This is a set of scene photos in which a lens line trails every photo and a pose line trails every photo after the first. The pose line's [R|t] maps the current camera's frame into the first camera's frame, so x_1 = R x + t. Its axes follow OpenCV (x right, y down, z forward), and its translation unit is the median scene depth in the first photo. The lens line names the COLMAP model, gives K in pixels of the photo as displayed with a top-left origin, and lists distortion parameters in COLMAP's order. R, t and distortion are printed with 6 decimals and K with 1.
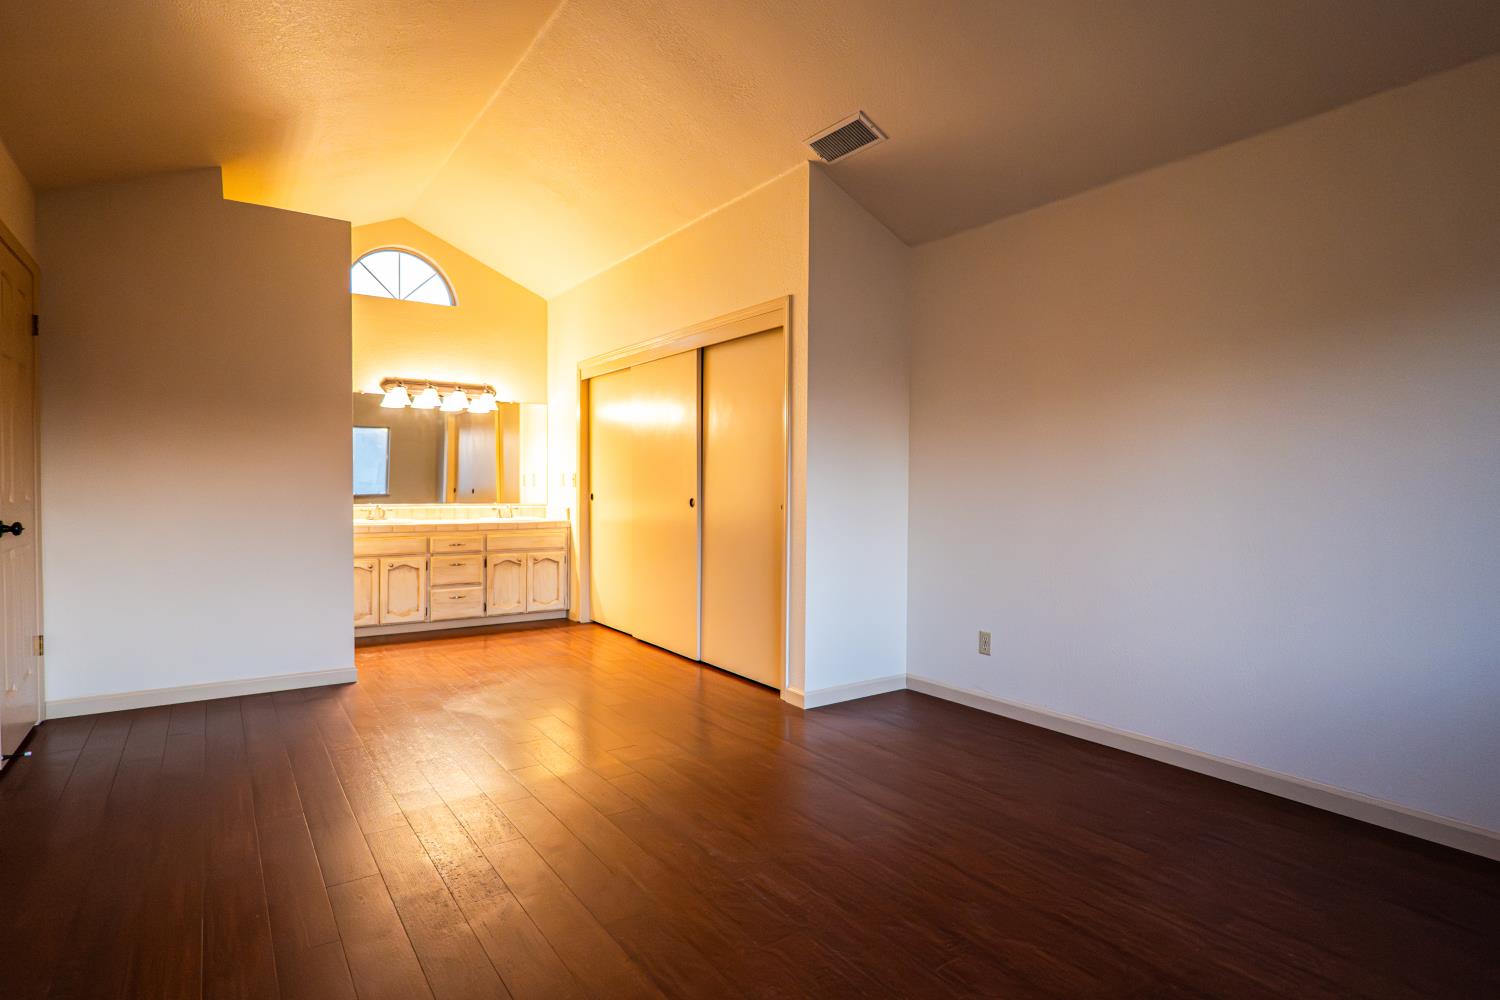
lens RADIAL K [[779.0, 0, 744.7], [0, 779.0, 503.7], [0, 0, 1]] dist [-0.015016, 0.014944]
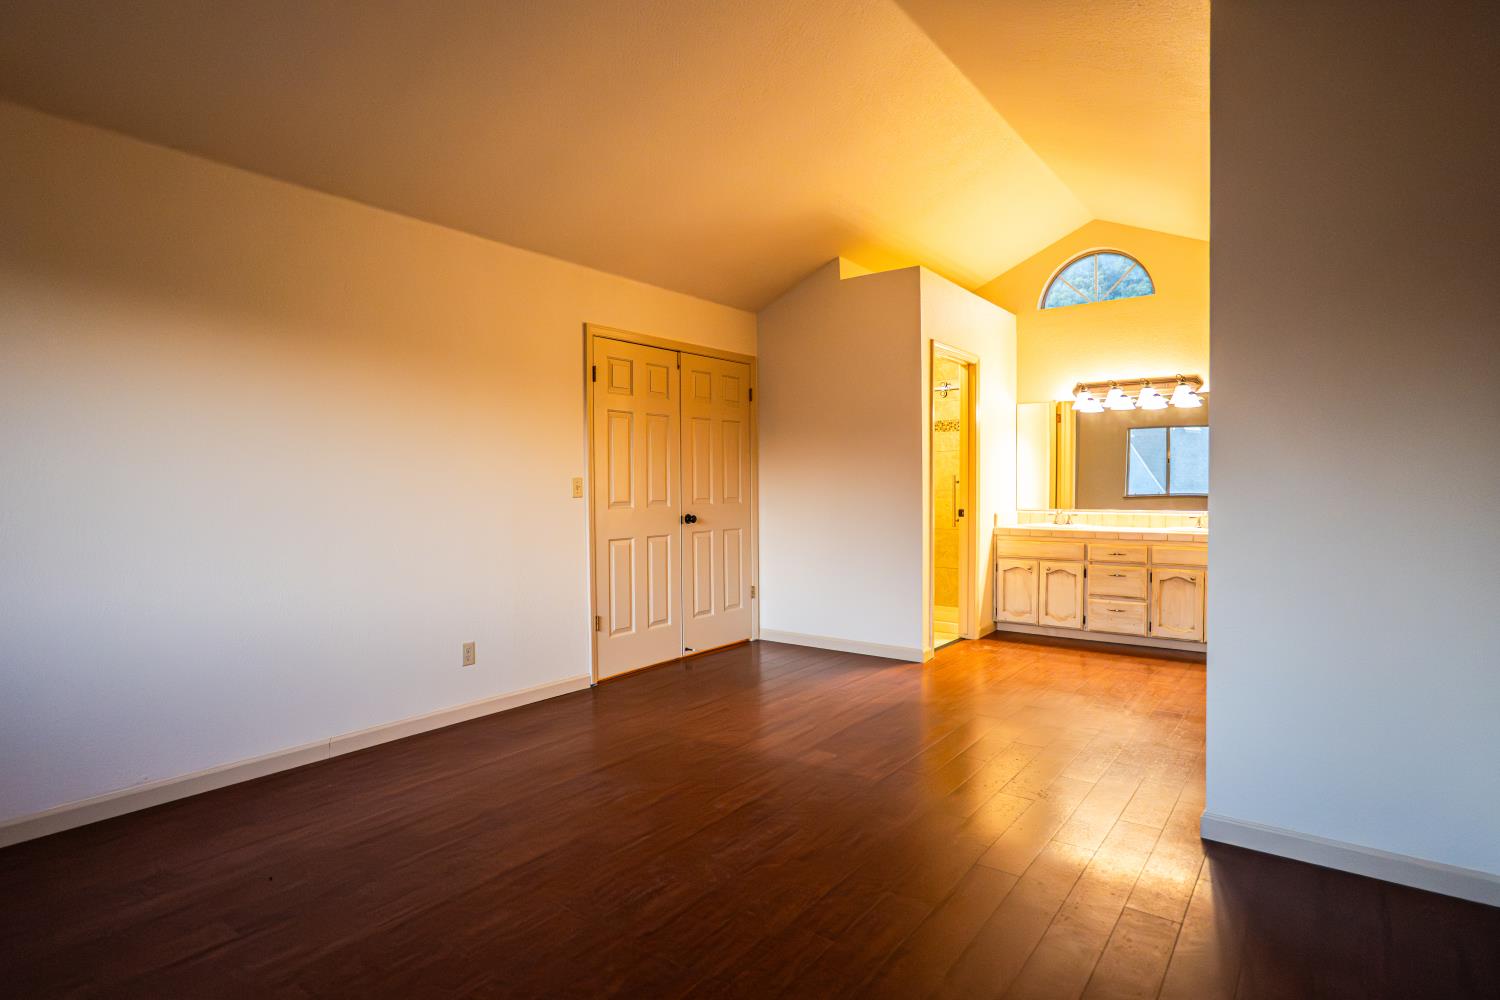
lens RADIAL K [[779.0, 0, 744.7], [0, 779.0, 503.7], [0, 0, 1]] dist [-0.015016, 0.014944]
pose [[0.307481, 0.010270, -0.951499, 0.382533], [-0.015326, 0.999865, 0.005840, -0.006366], [0.951431, 0.012787, 0.307597, 0.290924]]
